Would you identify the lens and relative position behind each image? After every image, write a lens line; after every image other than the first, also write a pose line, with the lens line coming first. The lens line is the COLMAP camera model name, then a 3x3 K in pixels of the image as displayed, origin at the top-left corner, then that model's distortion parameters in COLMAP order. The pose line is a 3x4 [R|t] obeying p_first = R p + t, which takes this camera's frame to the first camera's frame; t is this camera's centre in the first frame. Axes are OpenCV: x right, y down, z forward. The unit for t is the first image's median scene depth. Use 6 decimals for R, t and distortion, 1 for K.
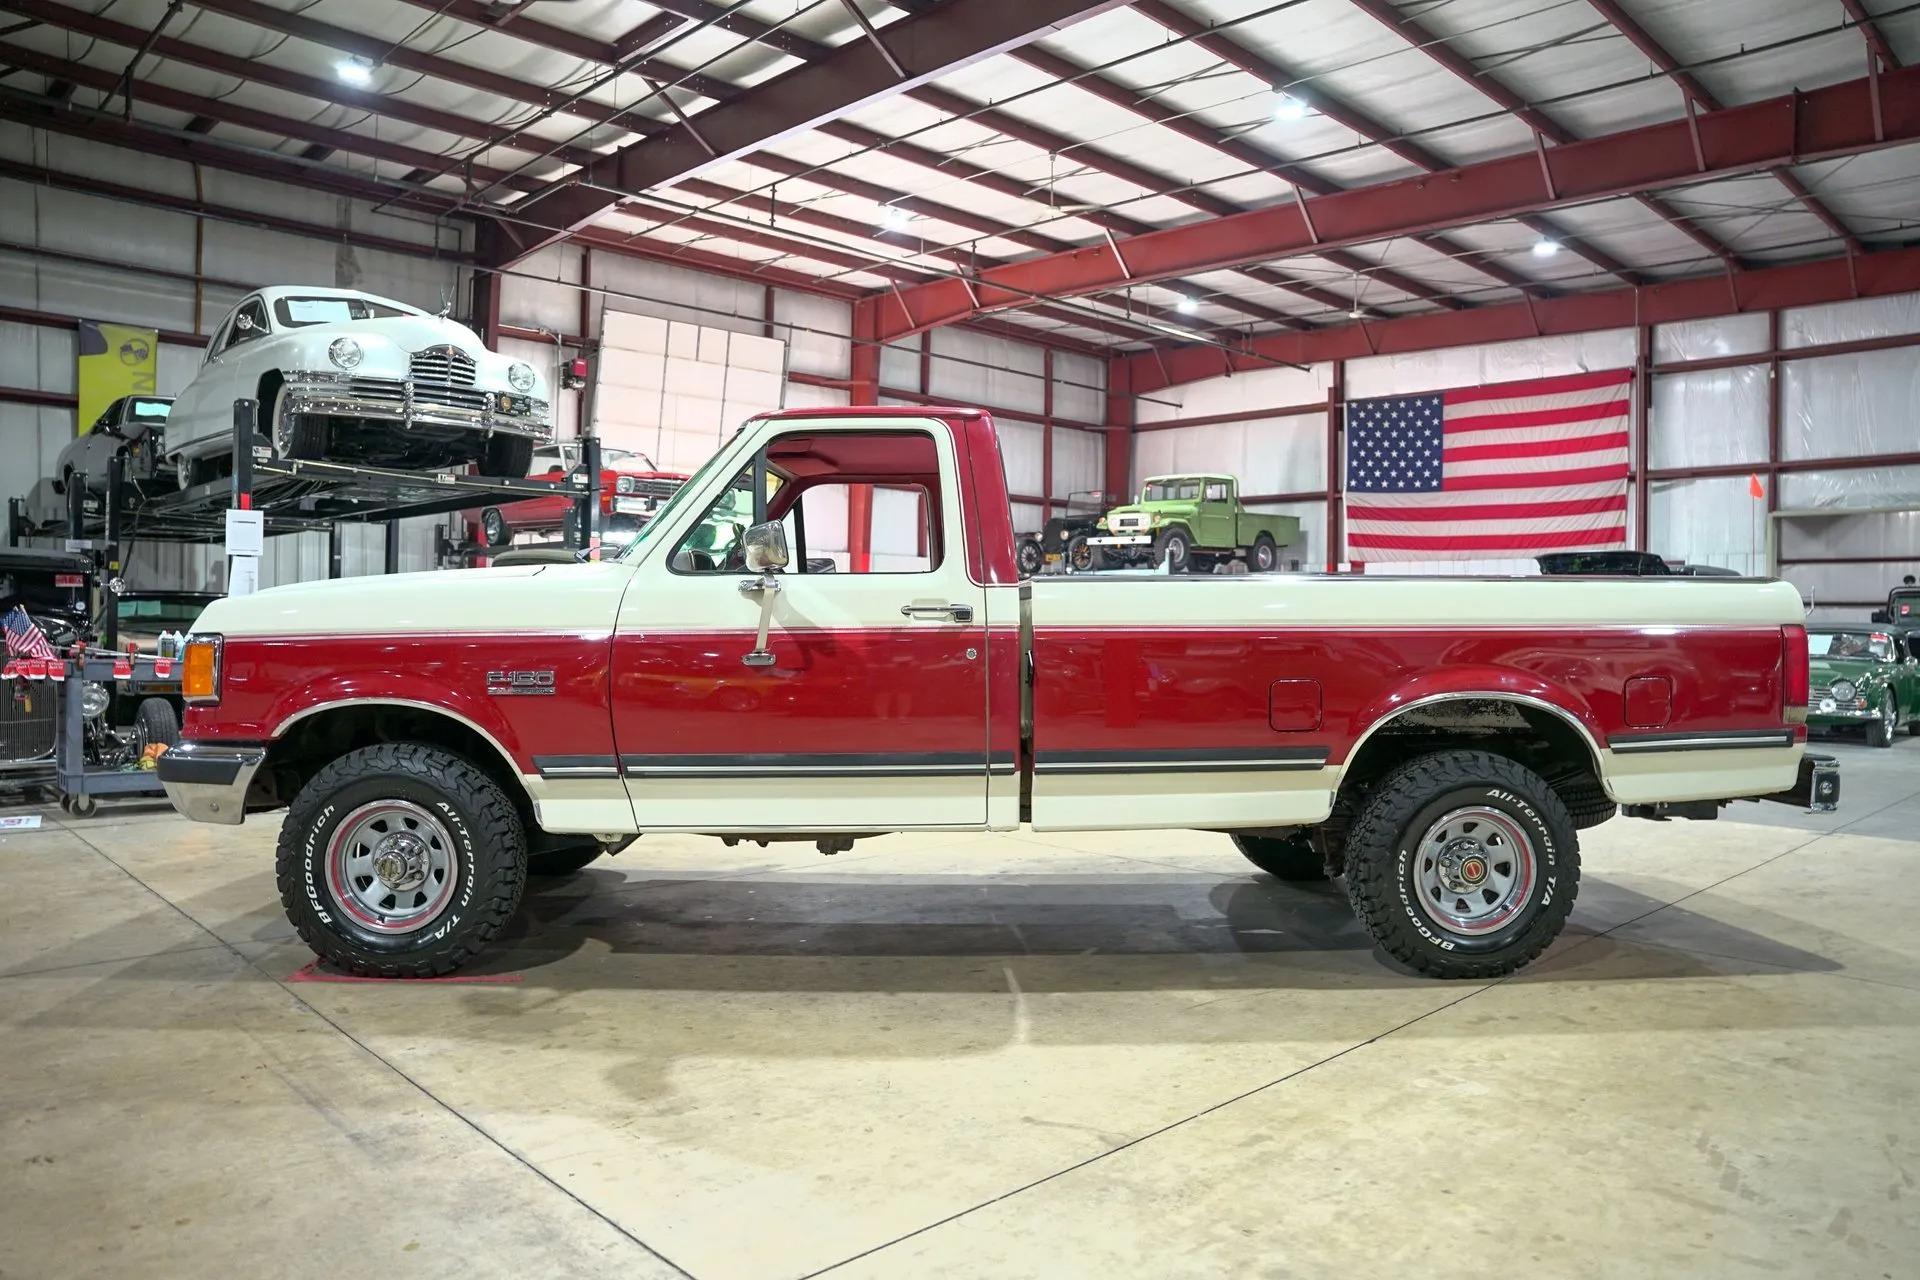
lens RADIAL K [[1303.3, 0, 969.7], [0, 1303.3, 634.5], [0, 0, 1]] dist [-0.131618, 0.094078]
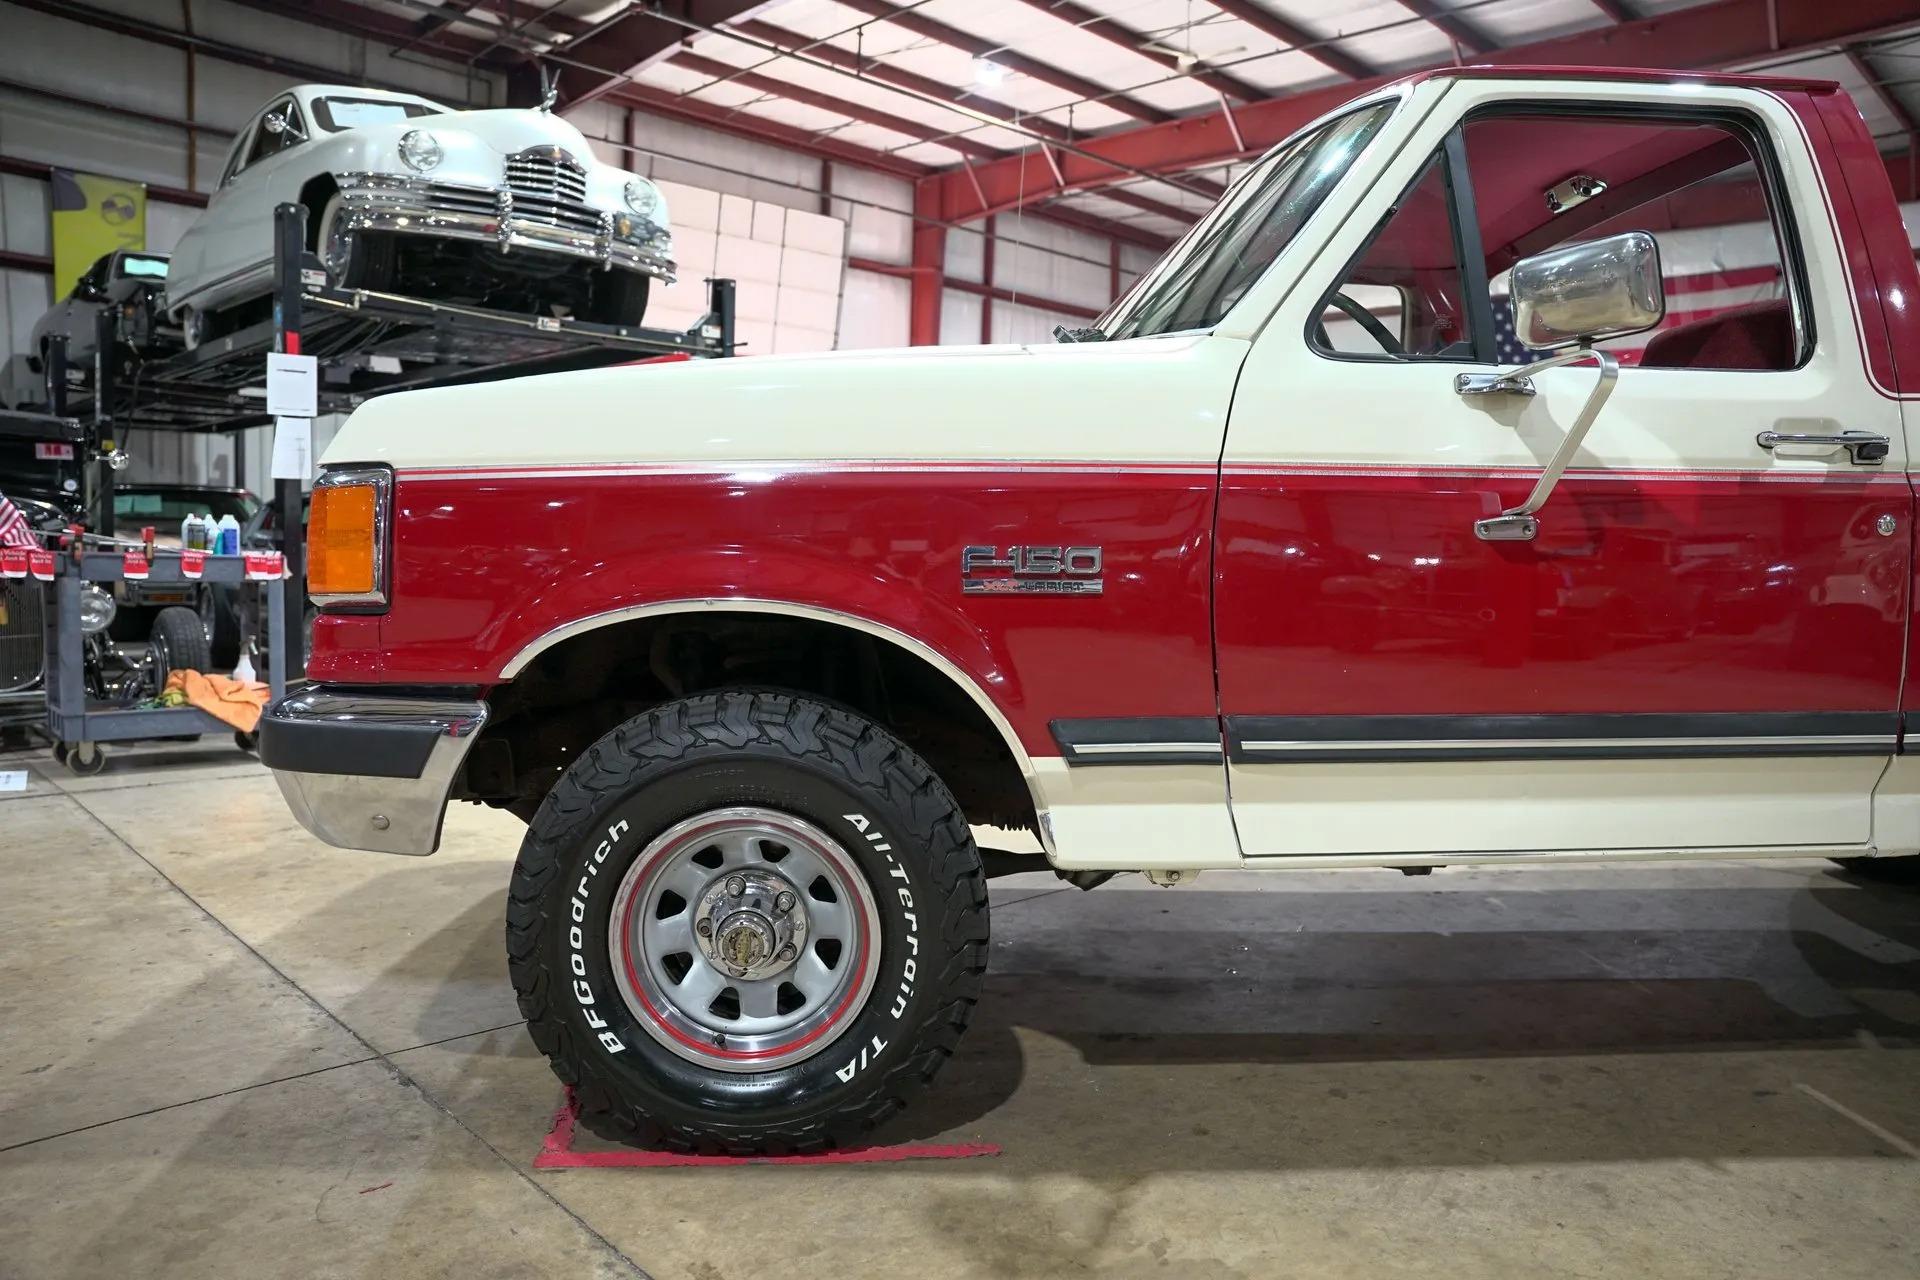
lens RADIAL K [[1303.3, 0, 972.2], [0, 1303.3, 637.1], [0, 0, 1]] dist [-0.131618, 0.094078]
pose [[0.999885, 0.010195, 0.011261, -0.183131], [-0.010896, 0.997888, 0.064030, 0.015438], [-0.010584, -0.064145, 0.997884, 0.247204]]
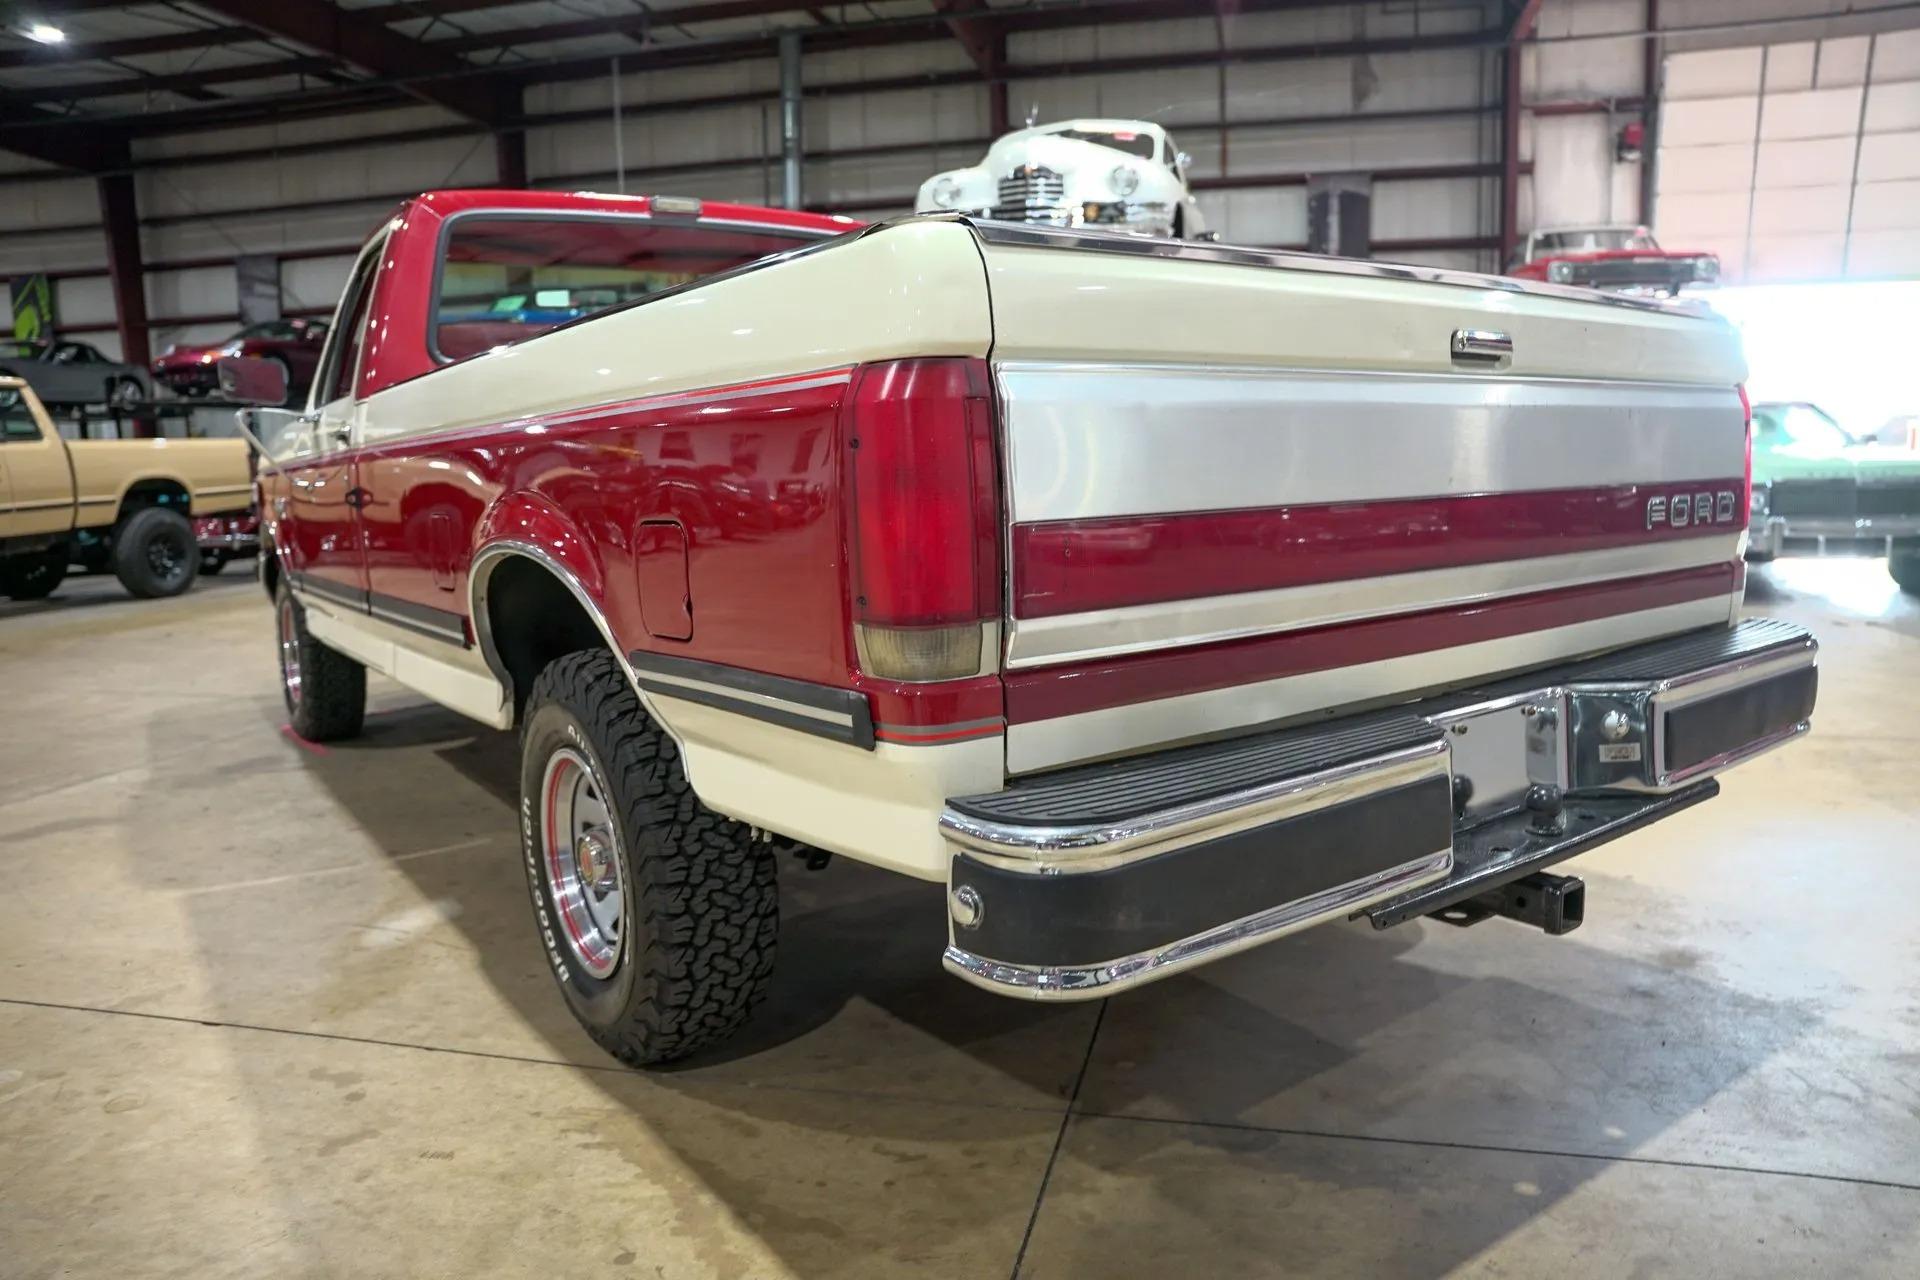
lens RADIAL K [[1303.3, 0, 968.9], [0, 1303.3, 639.2], [0, 0, 1]] dist [-0.131618, 0.094078]
pose [[0.535804, 0.098745, -0.838549, 0.493651], [0.022949, 0.991068, 0.131369, 0.008228], [0.844031, -0.089632, 0.528752, 0.442993]]
